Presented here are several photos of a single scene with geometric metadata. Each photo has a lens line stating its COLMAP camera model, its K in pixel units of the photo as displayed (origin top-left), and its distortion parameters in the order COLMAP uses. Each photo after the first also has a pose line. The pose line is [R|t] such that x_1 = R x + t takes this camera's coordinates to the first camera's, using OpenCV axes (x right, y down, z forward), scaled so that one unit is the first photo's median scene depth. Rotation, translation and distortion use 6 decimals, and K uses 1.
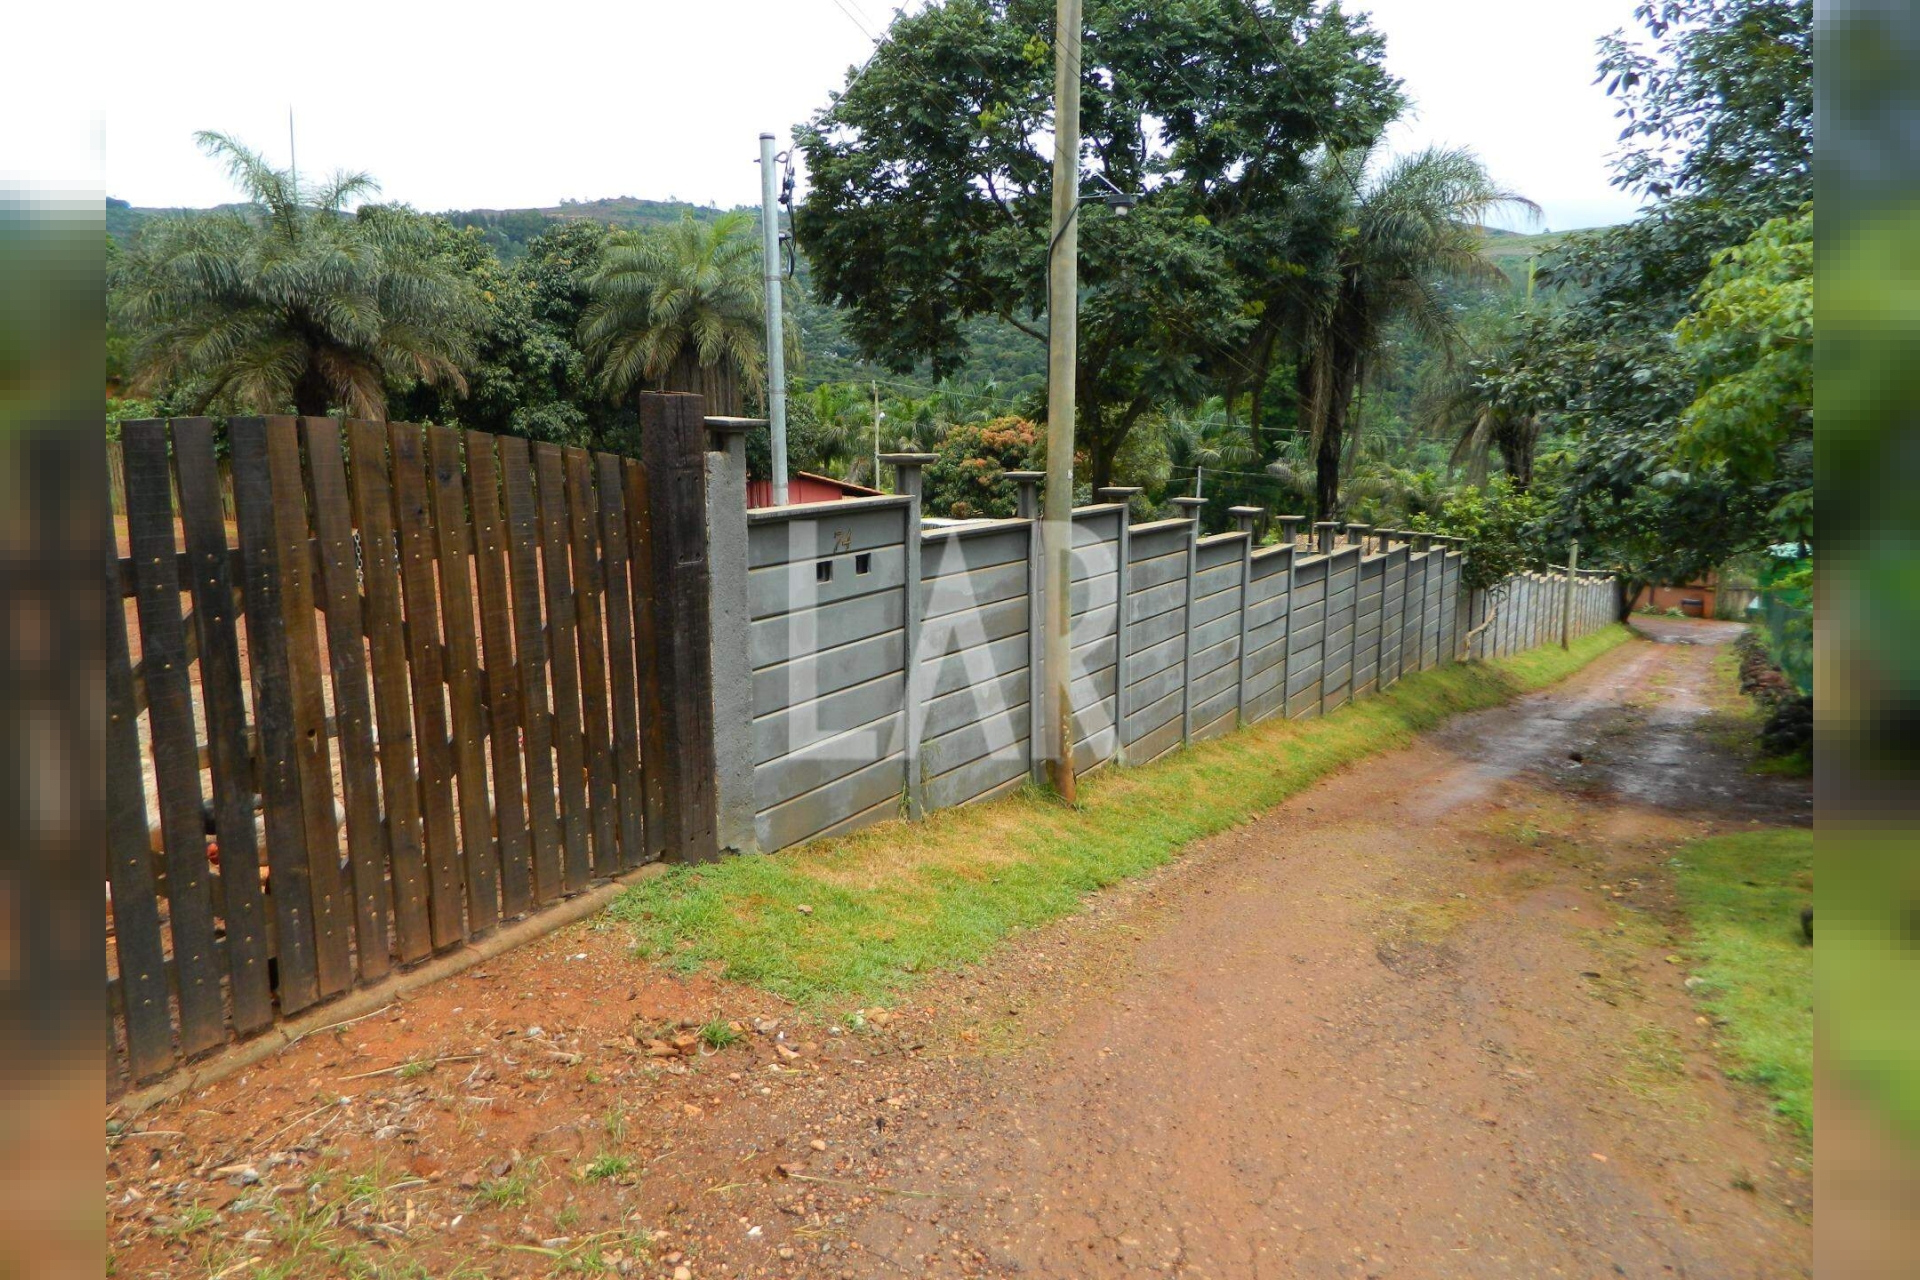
lens RADIAL K [[1297.0, 0, 947.6], [0, 1297.0, 617.0], [0, 0, 1]] dist [0.035441, -0.018087]
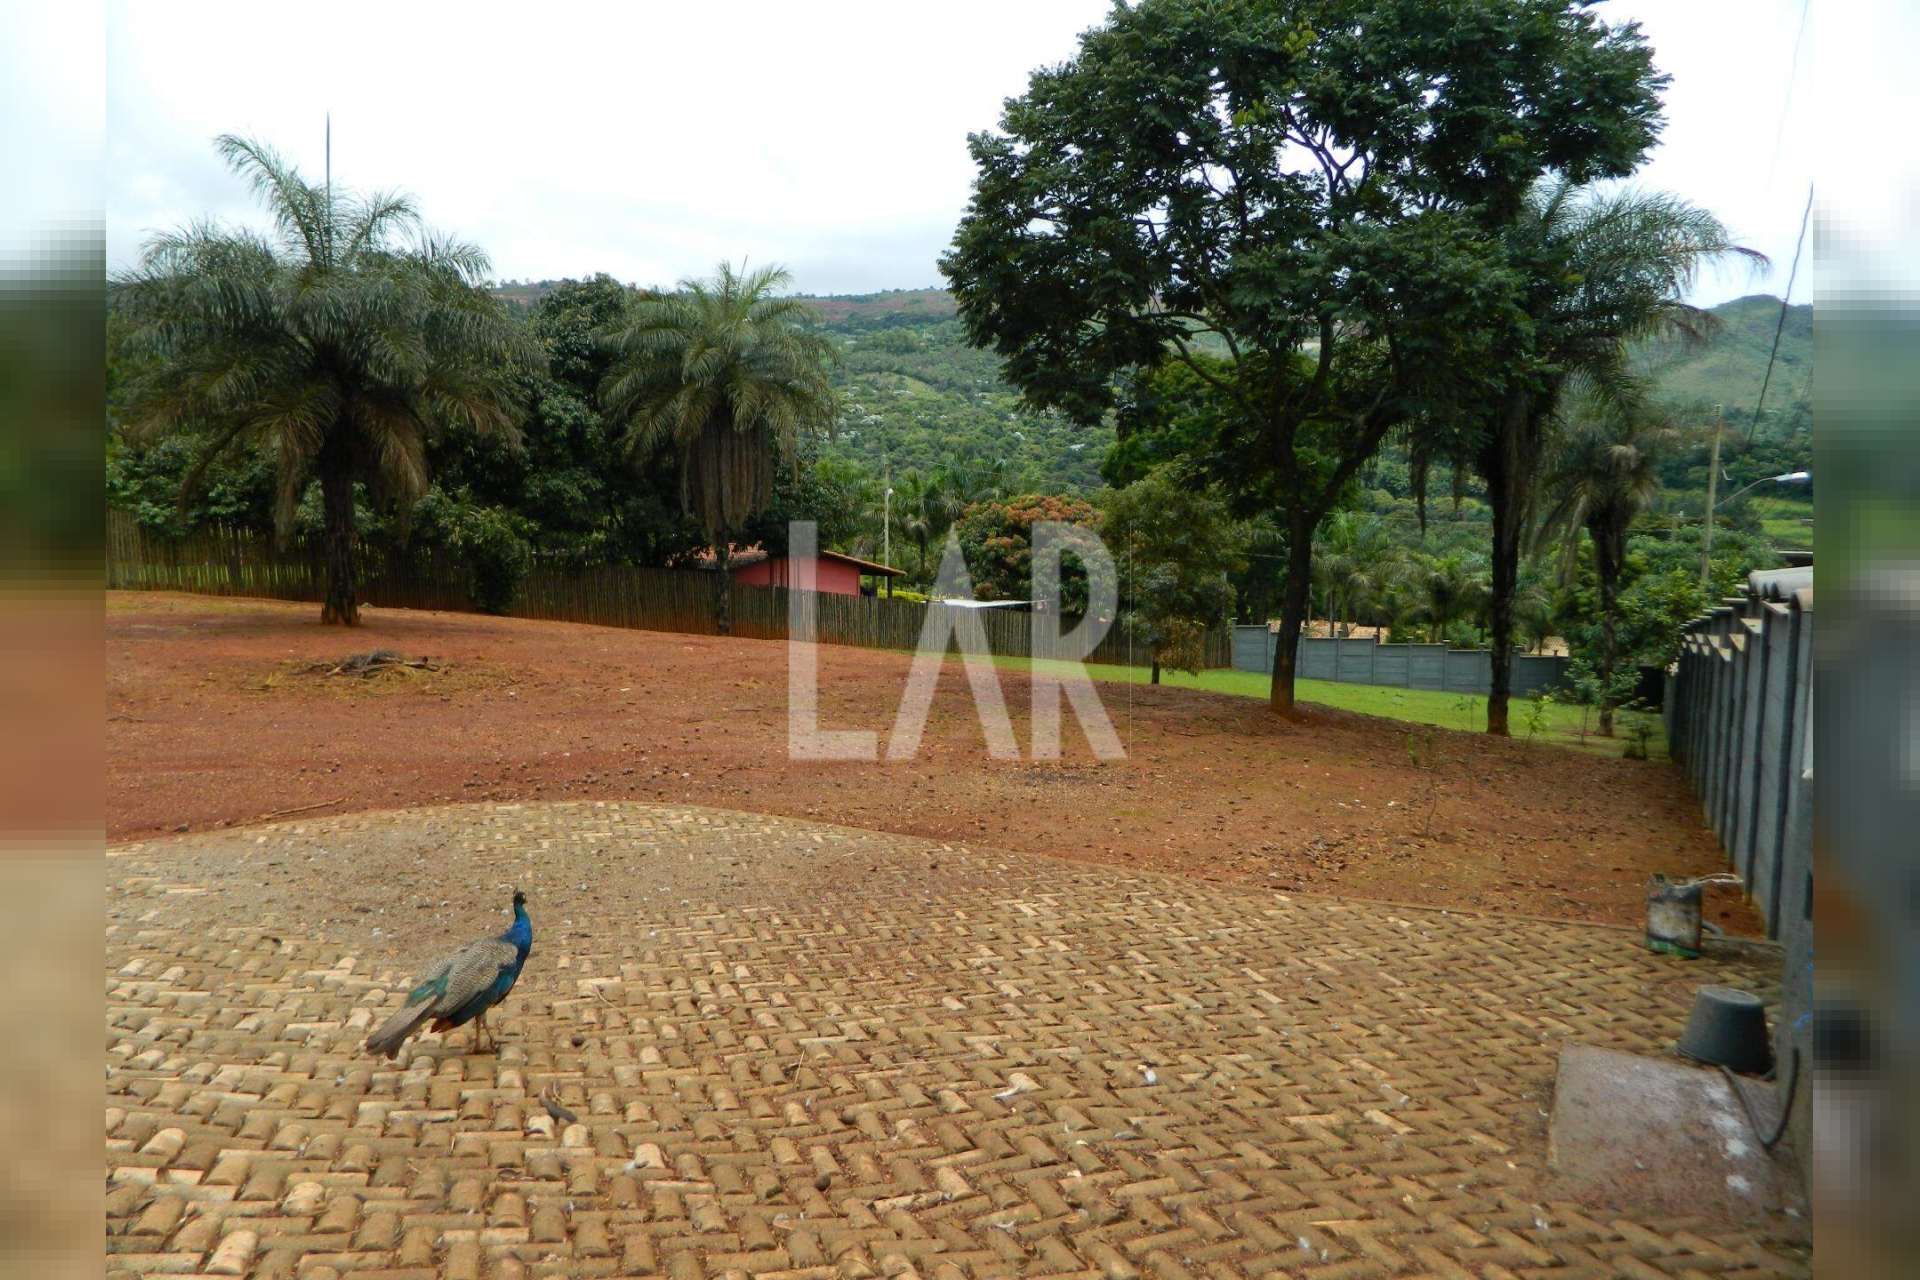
lens RADIAL K [[1293.8, 0, 957.0], [0, 1293.8, 620.9], [0, 0, 1]] dist [0.018126, -0.005668]
pose [[0.998342, 0.008629, 0.056902, -0.169647], [-0.005151, 0.998125, -0.060995, -0.009336], [-0.057322, 0.060601, 0.996515, 0.176938]]
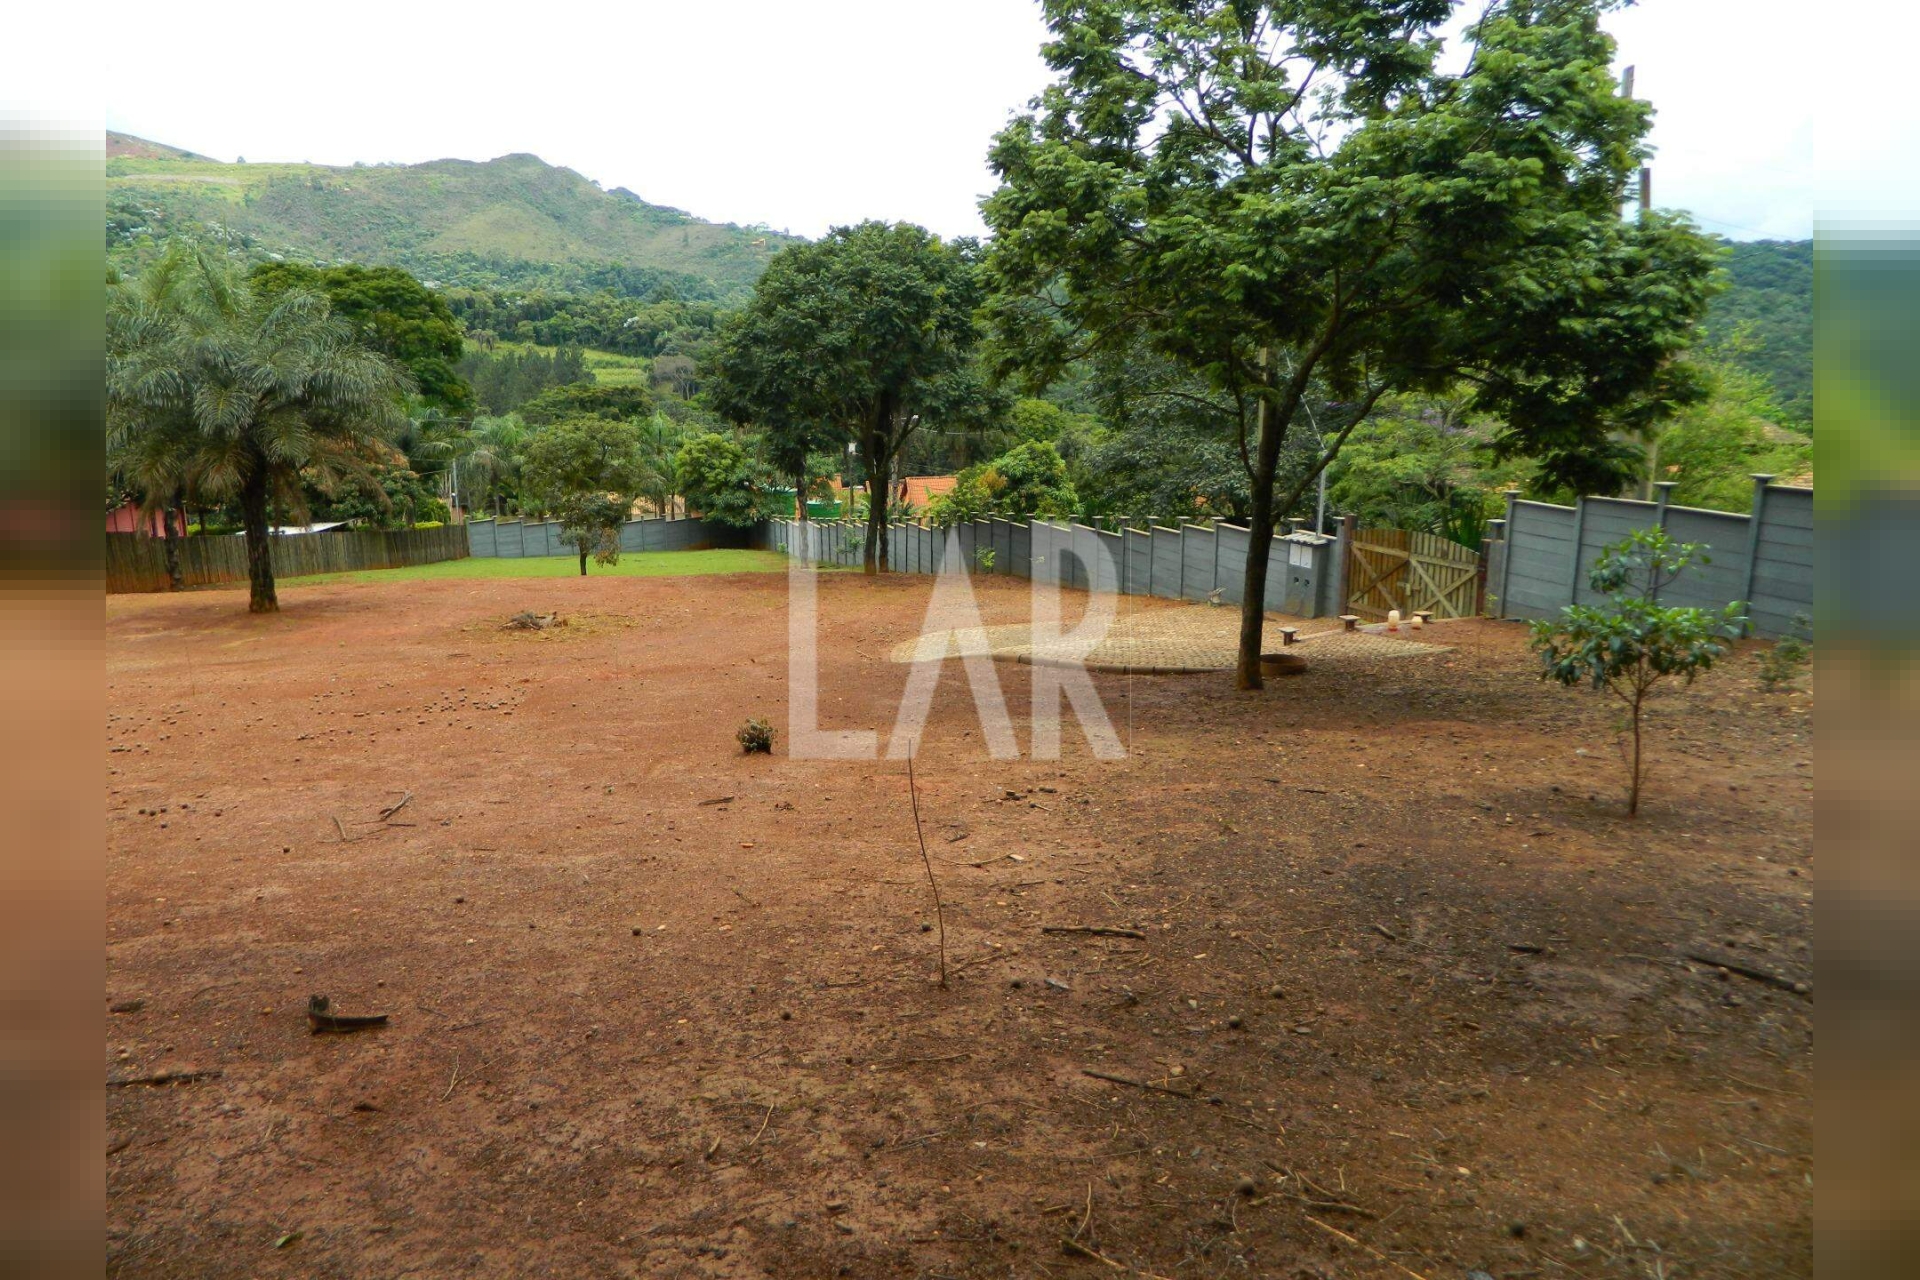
lens RADIAL K [[1293.8, 0, 957.0], [0, 1293.8, 620.9], [0, 0, 1]] dist [0.018126, -0.005668]
pose [[0.616317, -0.160270, 0.771017, -1.307281], [0.122942, 0.986648, 0.106818, -0.124092], [-0.777842, 0.028956, 0.627792, -0.199290]]
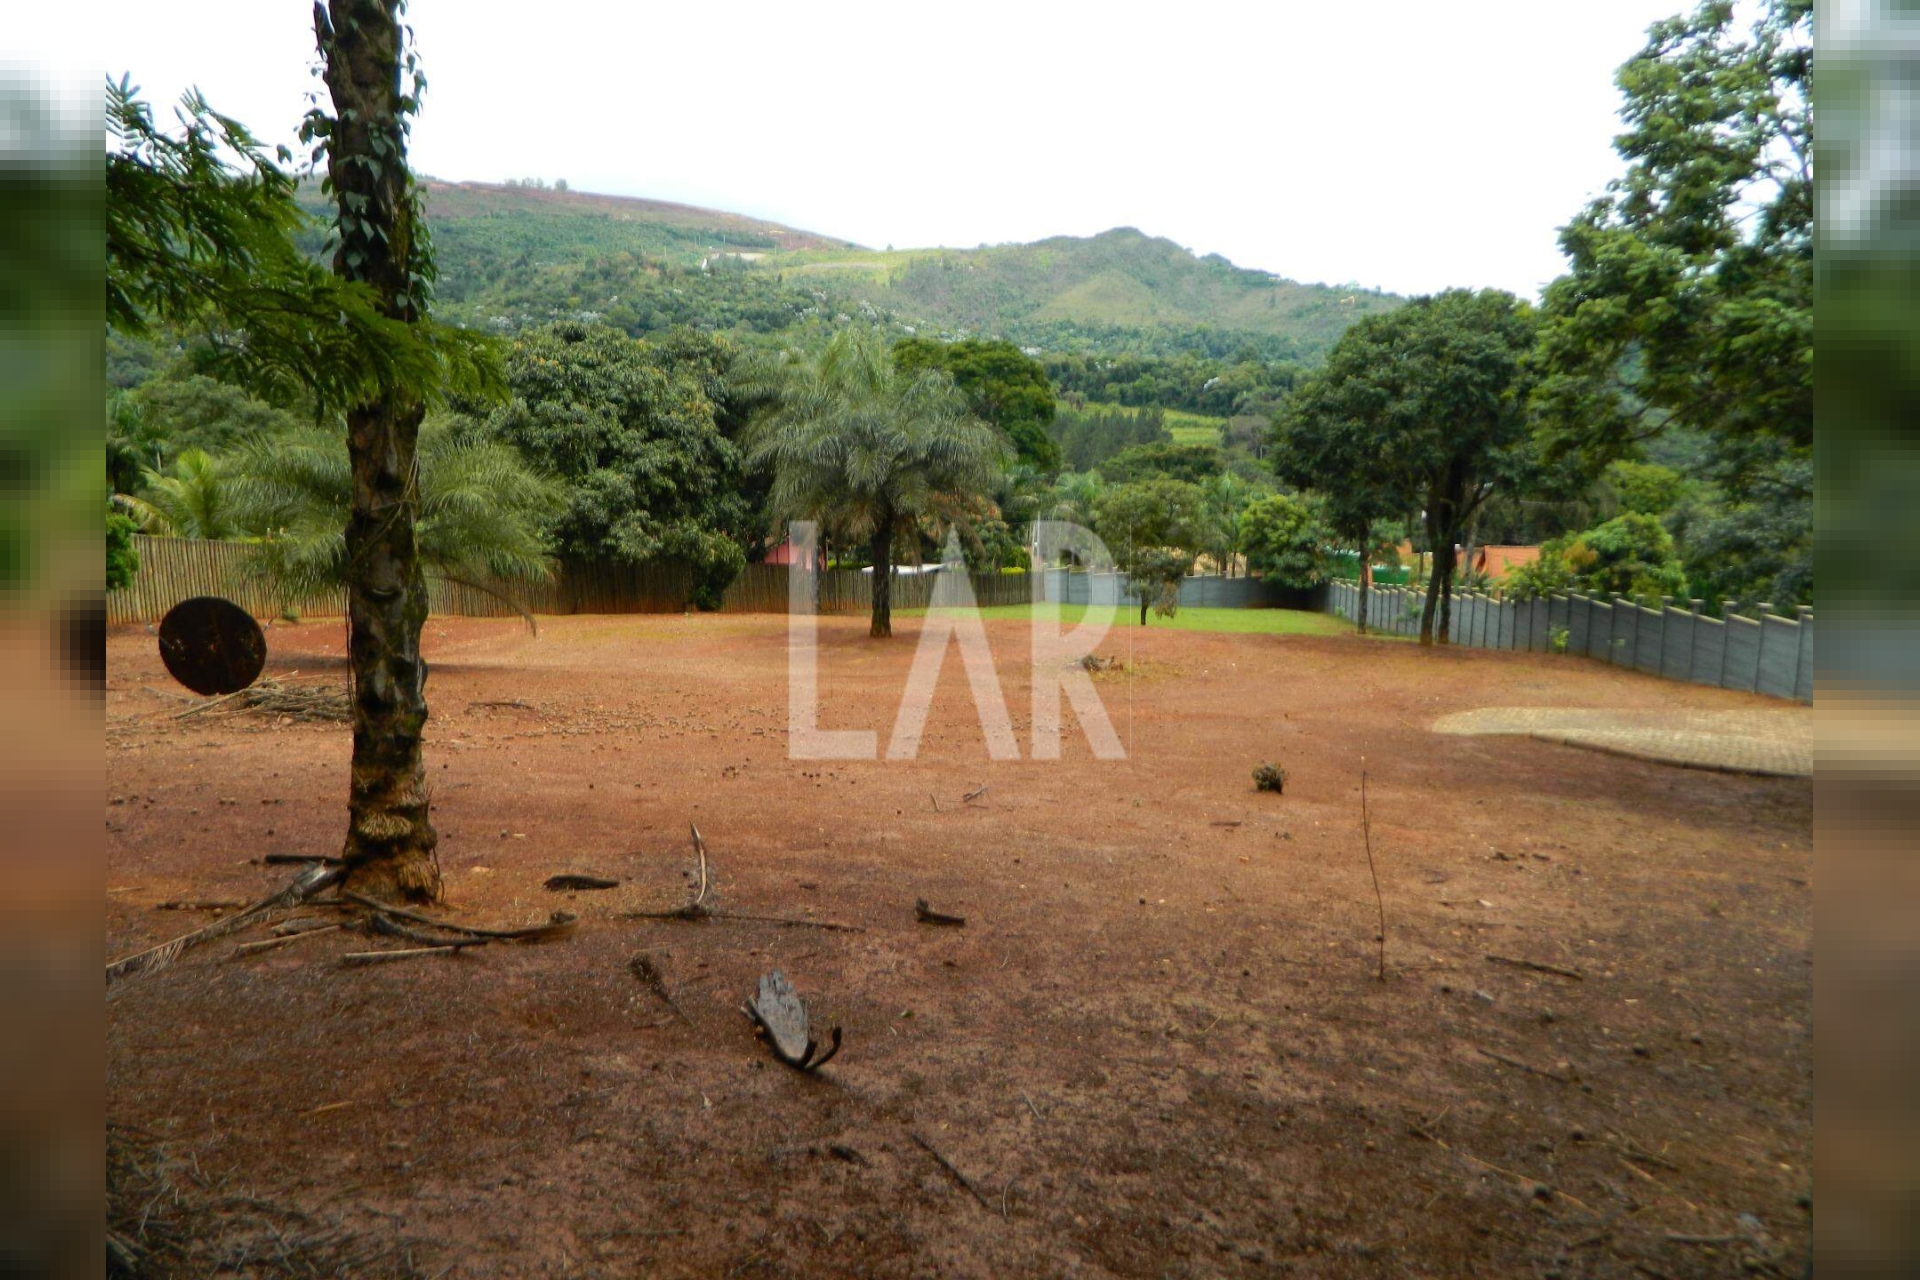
lens RADIAL K [[1291.7, 0, 954.2], [0, 1291.7, 618.6], [0, 0, 1]] dist [0.023939, -0.008571]
pose [[0.890217, -0.070815, 0.449999, -1.349774], [0.069418, 0.997394, 0.019631, -0.125225], [-0.450217, 0.013762, 0.892813, -0.269896]]
